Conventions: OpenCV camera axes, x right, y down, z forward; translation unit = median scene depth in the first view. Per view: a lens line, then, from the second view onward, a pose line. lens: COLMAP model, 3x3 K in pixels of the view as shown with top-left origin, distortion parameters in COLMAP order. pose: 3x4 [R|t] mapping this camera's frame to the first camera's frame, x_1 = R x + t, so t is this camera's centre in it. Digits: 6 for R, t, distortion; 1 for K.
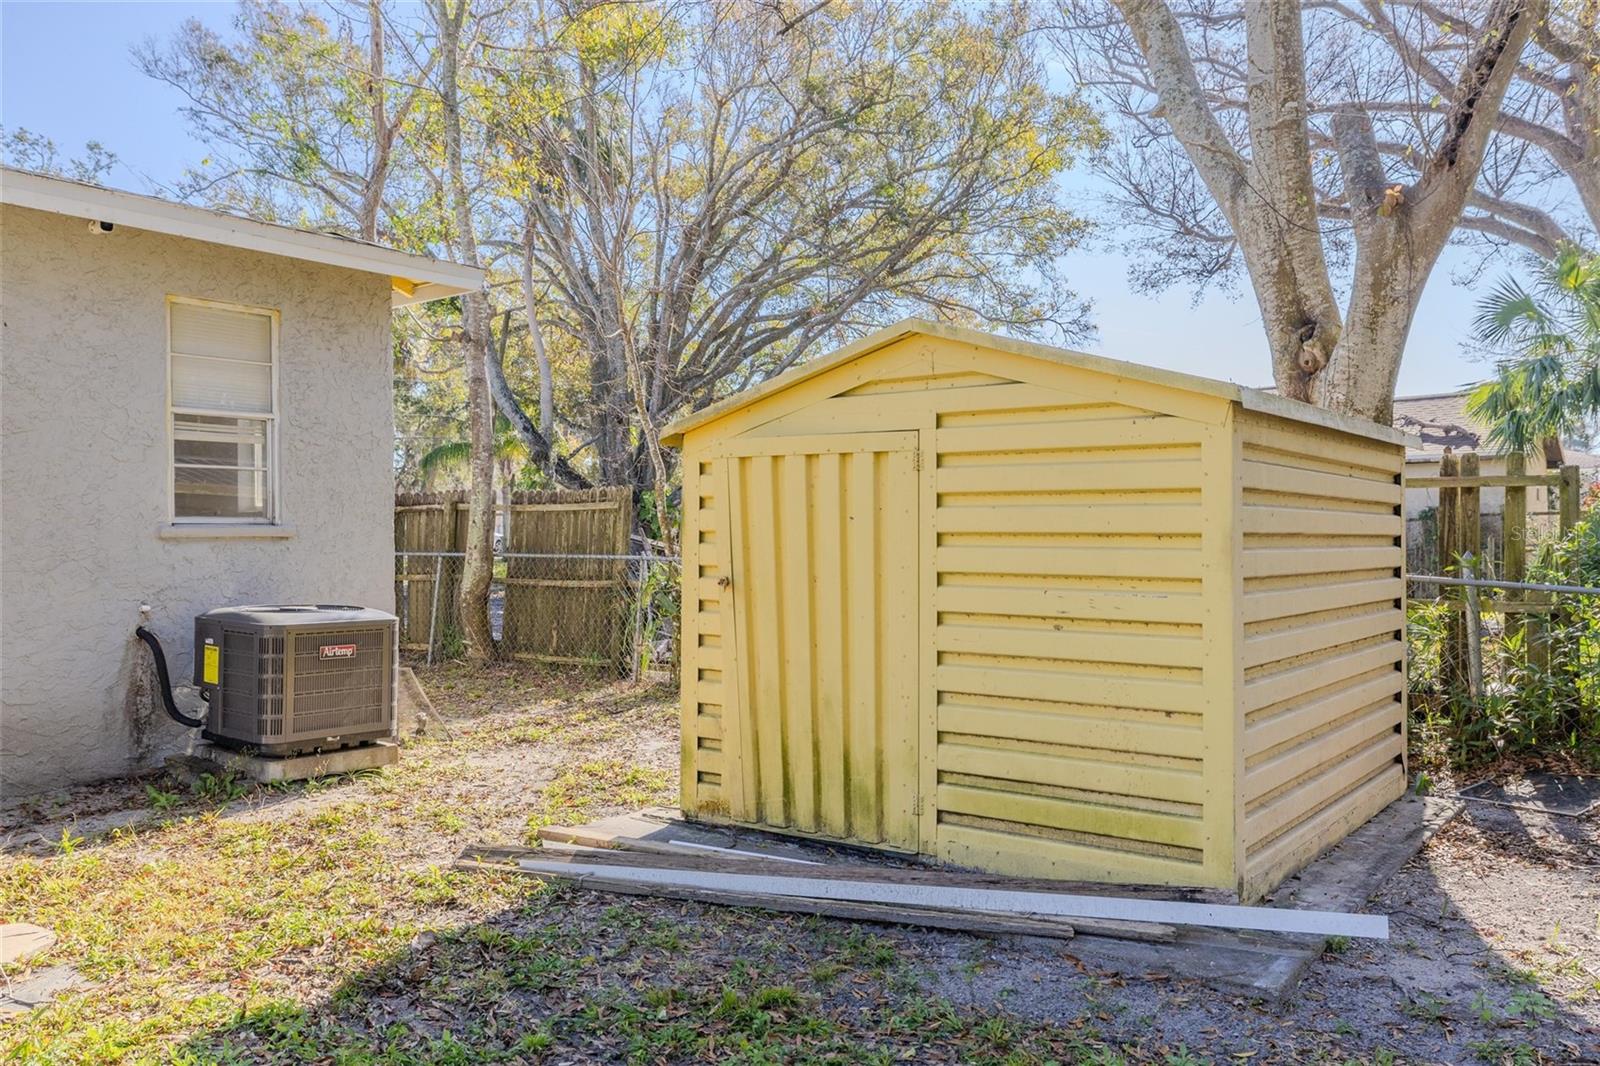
lens RADIAL K [[1251.8, 0, 804.2], [0, 1251.8, 528.5], [0, 0, 1]] dist [-0.000357, 0.000774]
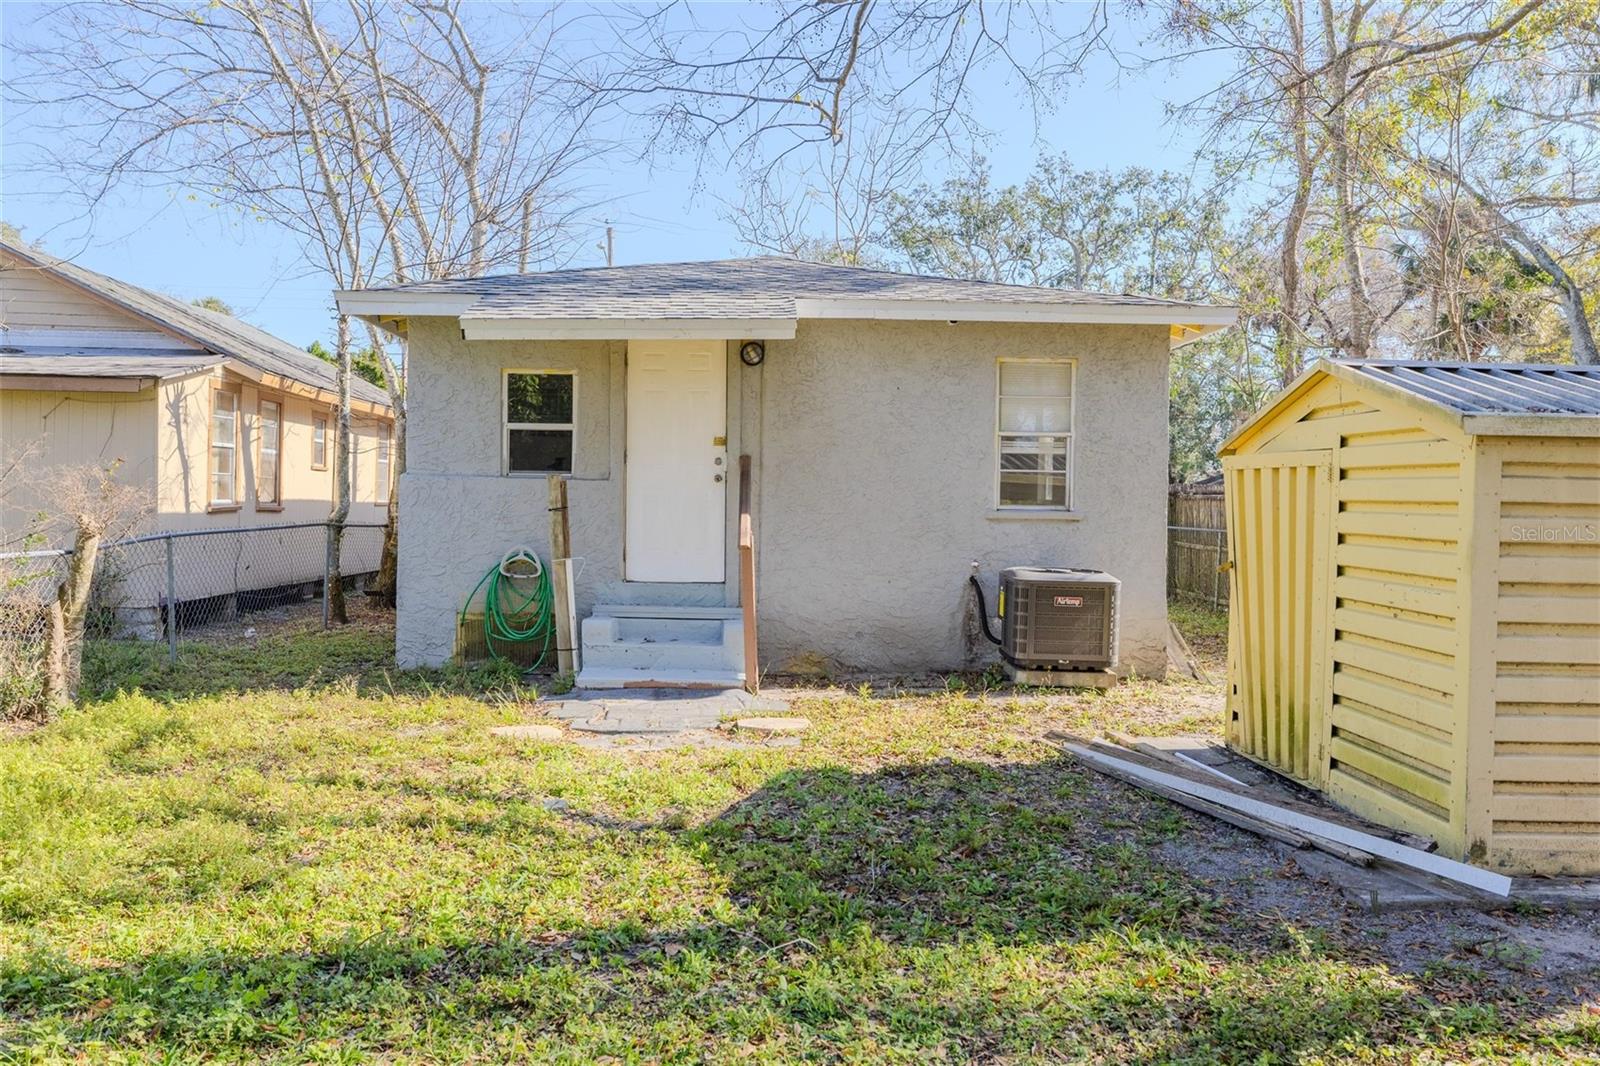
lens RADIAL K [[1251.8, 0, 801.8], [0, 1251.8, 531.6], [0, 0, 1]] dist [-0.000357, 0.000774]
pose [[0.625726, 0.034383, -0.779285, 0.571733], [-0.017603, 0.999396, 0.029960, -0.019822], [0.779845, -0.005029, 0.625953, -0.139090]]
